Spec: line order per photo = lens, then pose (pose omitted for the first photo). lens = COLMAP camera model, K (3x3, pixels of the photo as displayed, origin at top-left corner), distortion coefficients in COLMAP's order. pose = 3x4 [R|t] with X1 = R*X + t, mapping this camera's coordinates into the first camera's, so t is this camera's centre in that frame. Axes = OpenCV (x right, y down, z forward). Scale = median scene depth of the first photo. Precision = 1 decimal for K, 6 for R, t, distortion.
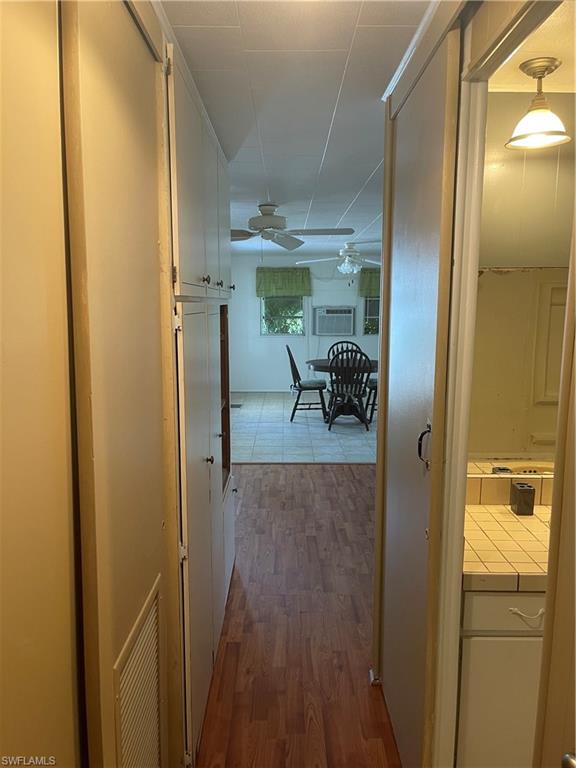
lens RADIAL K [[583.0, 0, 276.3], [0, 583.0, 386.1], [0, 0, 1]] dist [0.042678, -0.010152]
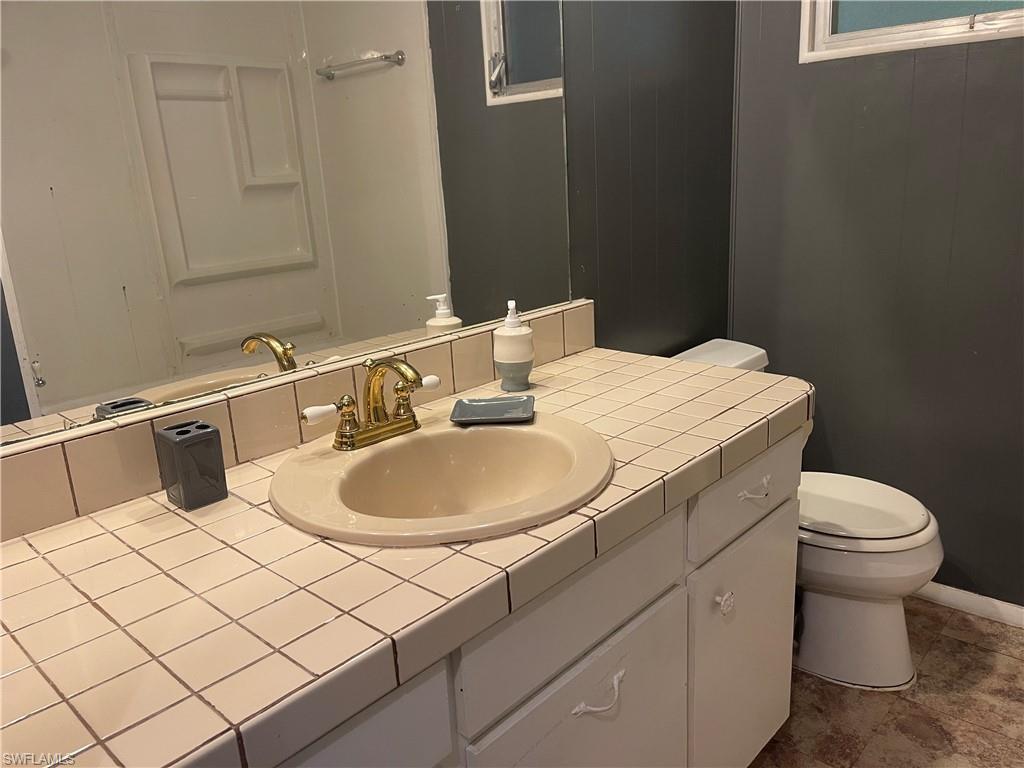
lens RADIAL K [[777.4, 0, 512.0], [0, 777.4, 384.0], [0, 0, 1]] dist [0.042678, -0.010152]
pose [[0.668141, -0.232326, 0.706832, 0.209270], [0.159091, 0.972638, 0.169309, 0.088140], [-0.726827, -0.000672, 0.686821, 0.497552]]
